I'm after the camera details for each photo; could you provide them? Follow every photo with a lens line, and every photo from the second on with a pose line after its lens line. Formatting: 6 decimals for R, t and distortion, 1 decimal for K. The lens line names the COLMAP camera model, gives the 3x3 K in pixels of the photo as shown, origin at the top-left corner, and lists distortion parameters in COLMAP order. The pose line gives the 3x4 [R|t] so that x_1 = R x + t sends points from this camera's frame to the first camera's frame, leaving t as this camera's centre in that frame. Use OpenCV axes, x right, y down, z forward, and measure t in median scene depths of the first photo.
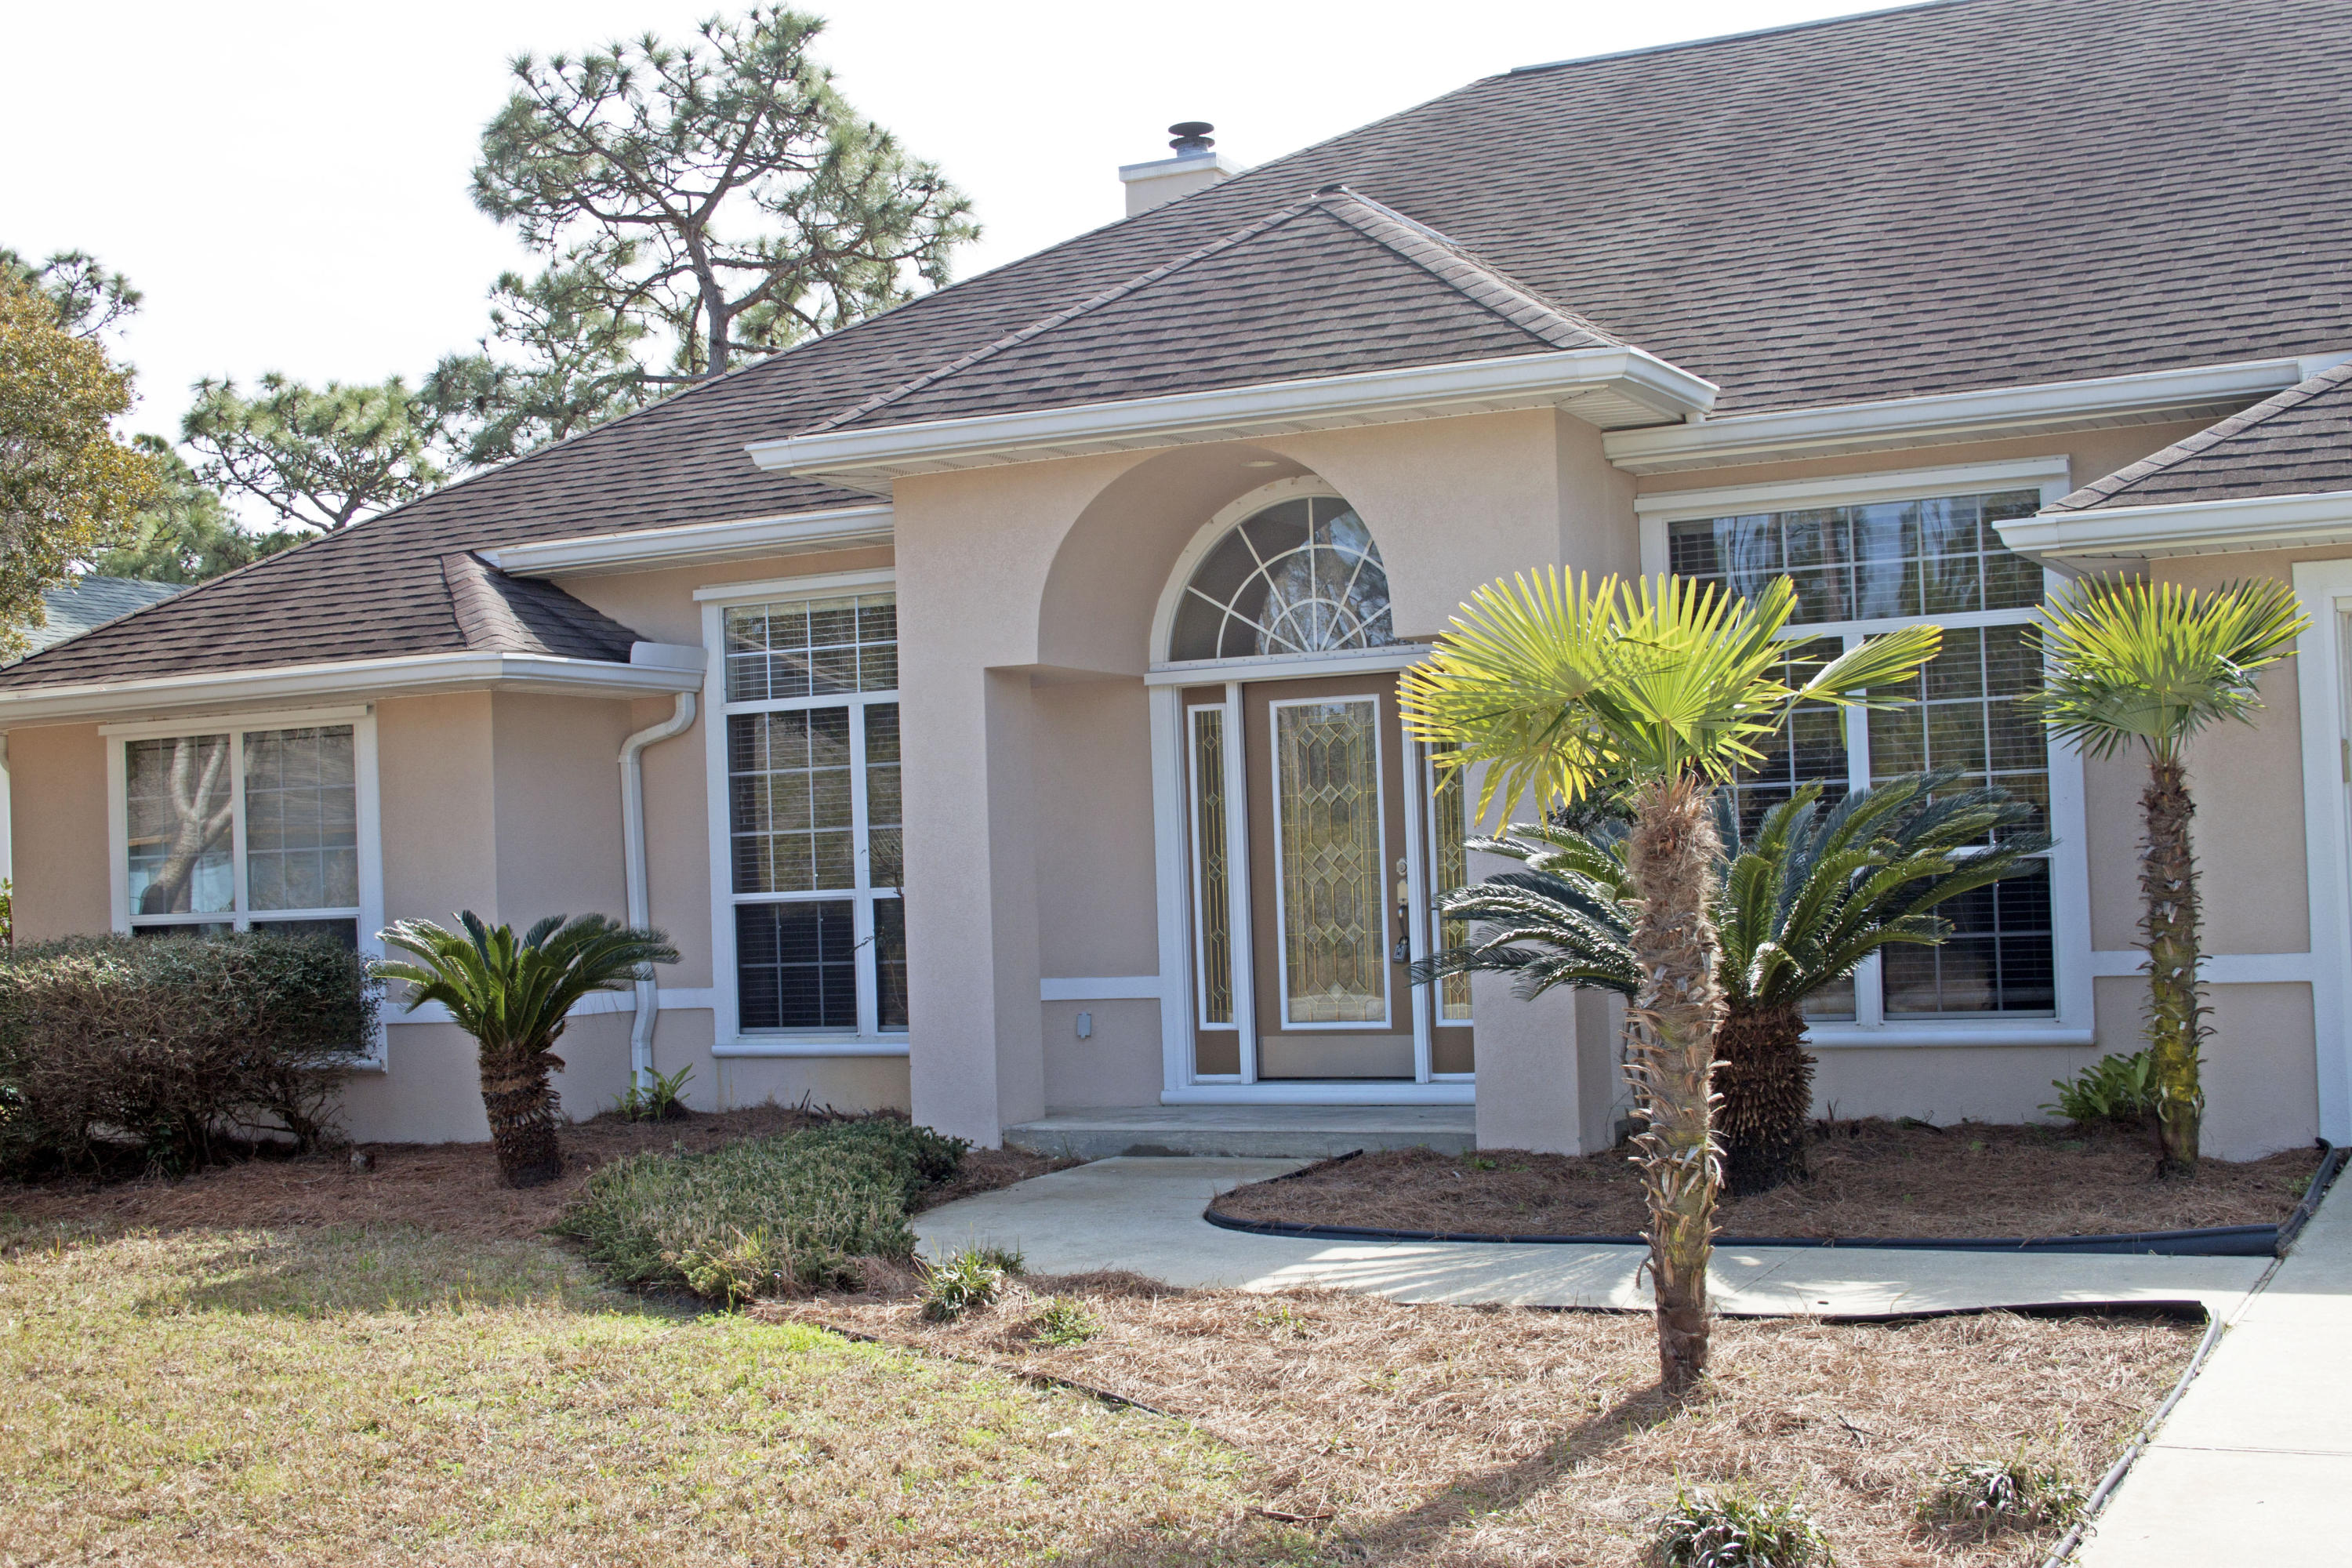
lens RADIAL K [[2964.3, 0, 1176.0], [0, 2964.3, 784.0], [0, 0, 1]] dist [-0.014610, -0.000425]
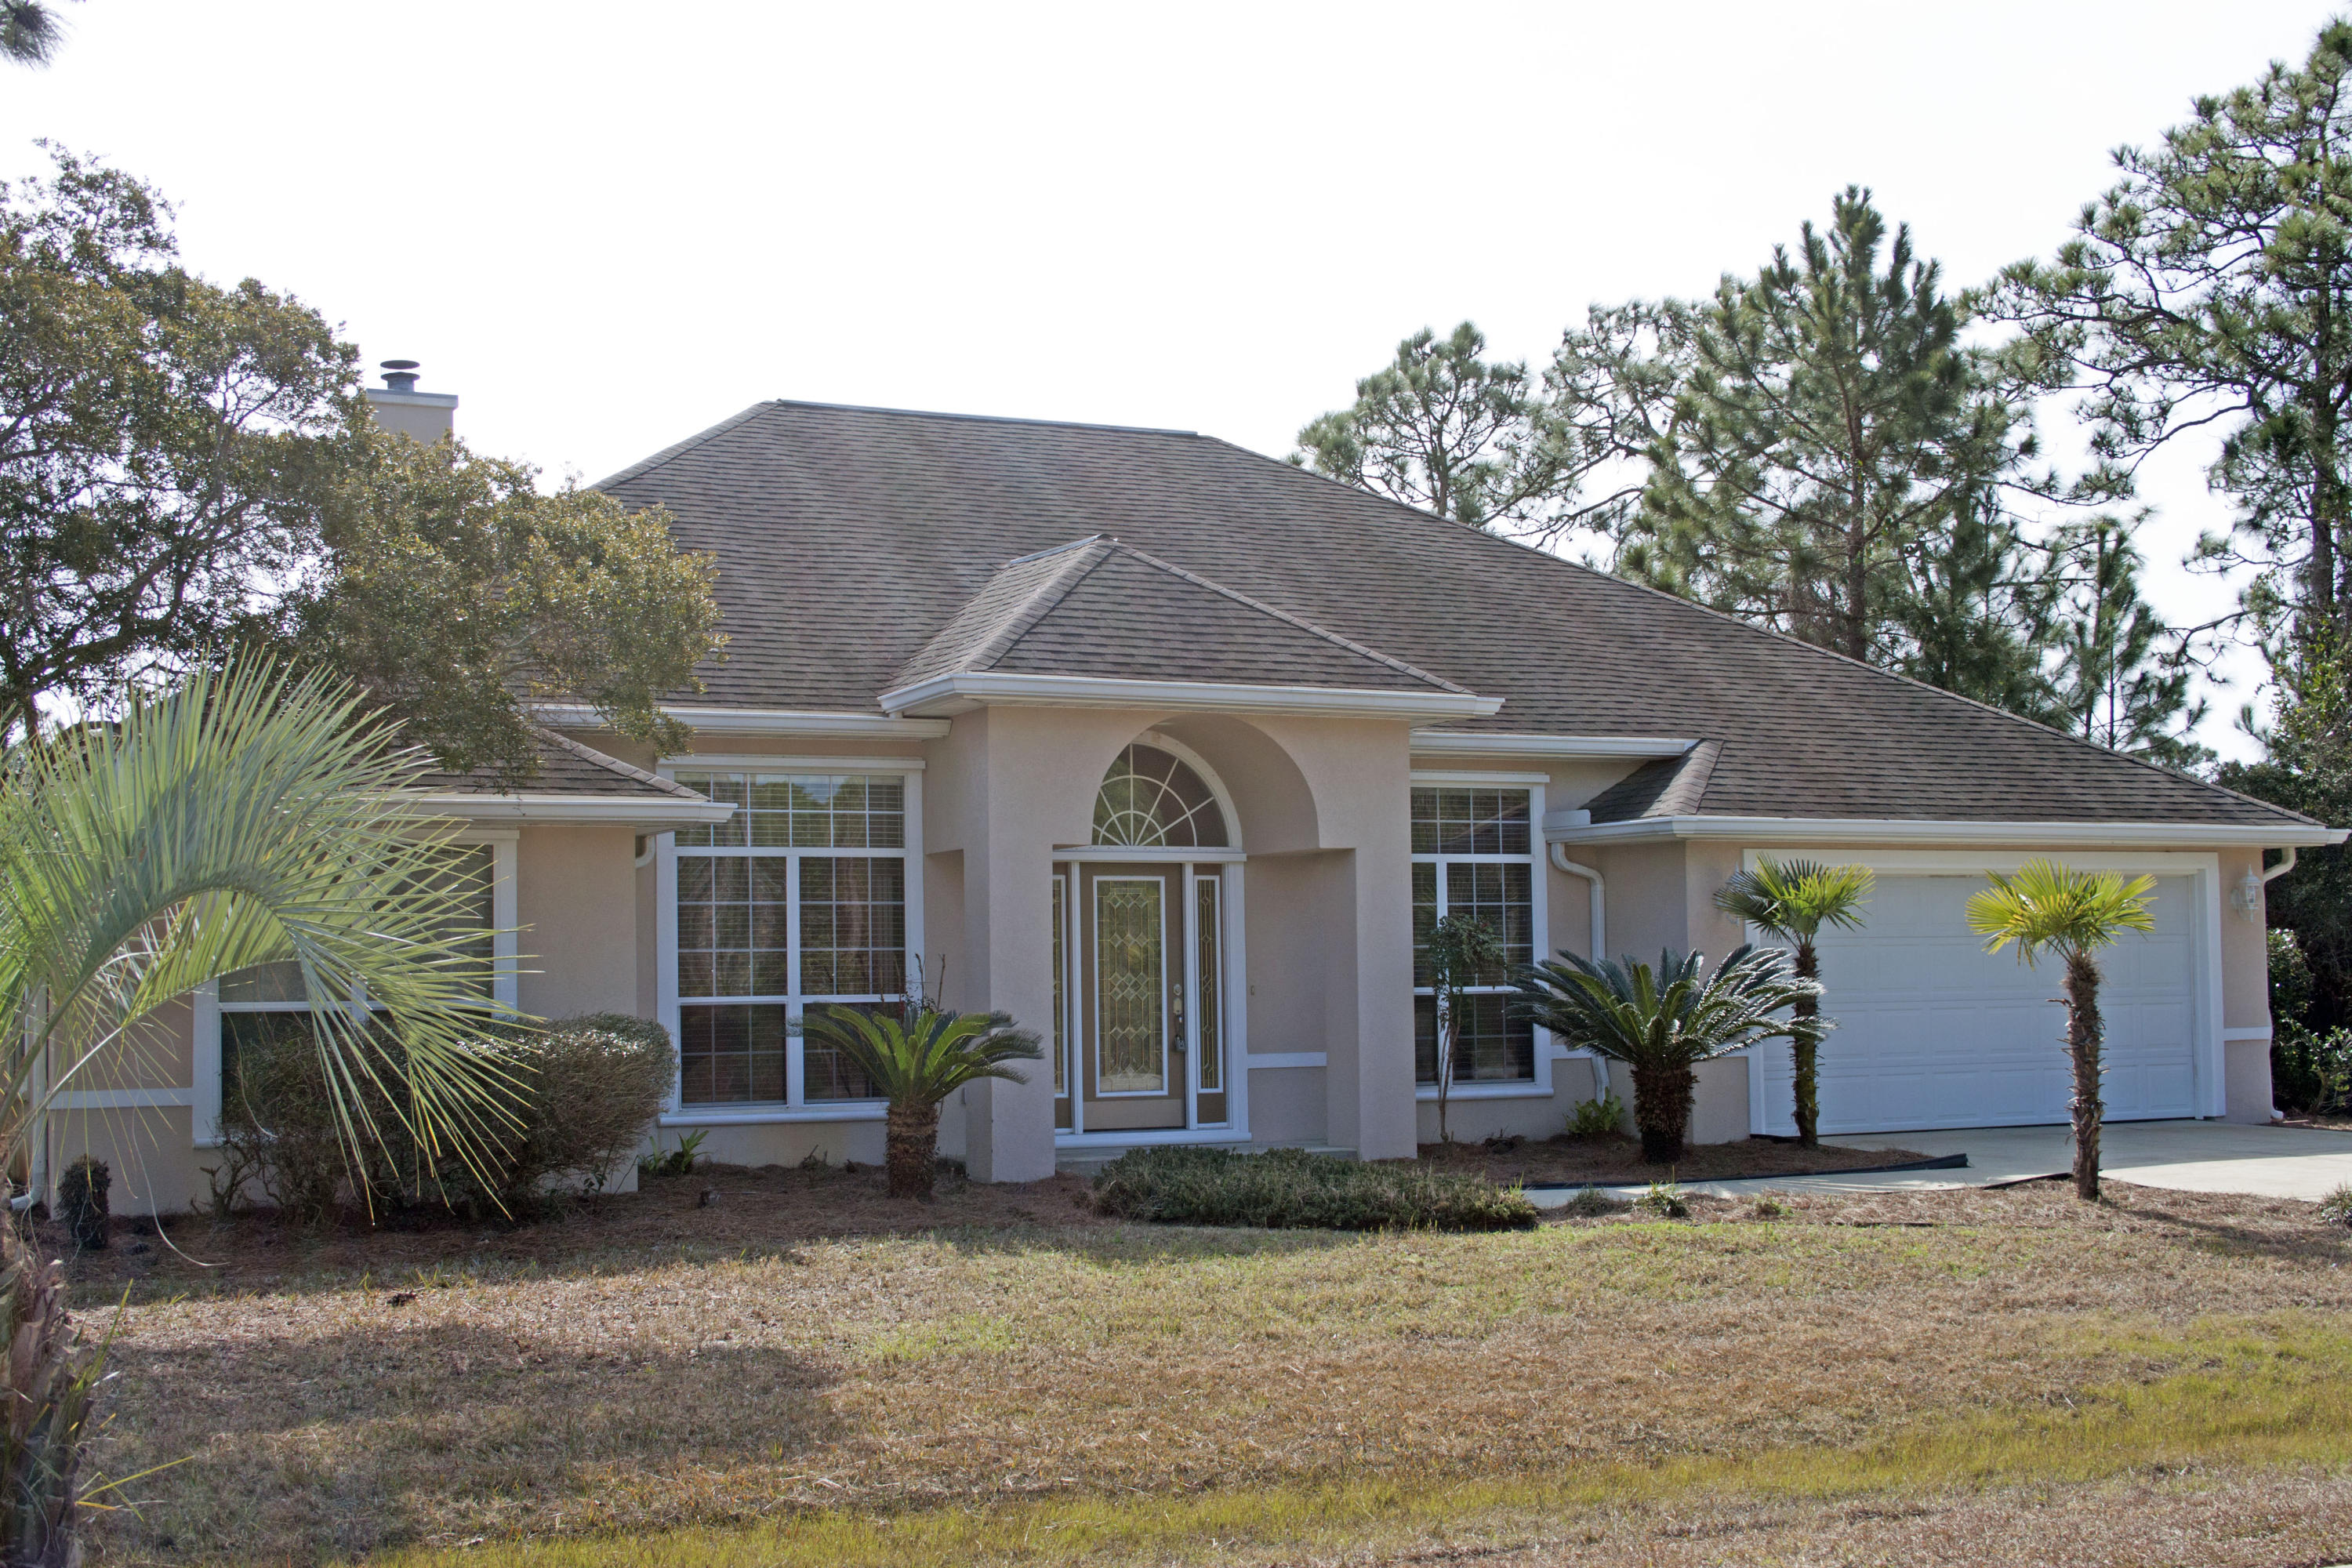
lens RADIAL K [[2964.3, 0, 1176.0], [0, 2964.3, 784.0], [0, 0, 1]] dist [-0.014610, -0.000425]
pose [[0.596207, 0.083231, 0.798504, -1.089307], [-0.037008, 0.996403, -0.076227, 0.036442], [-0.801977, 0.015896, 0.597143, 0.072944]]
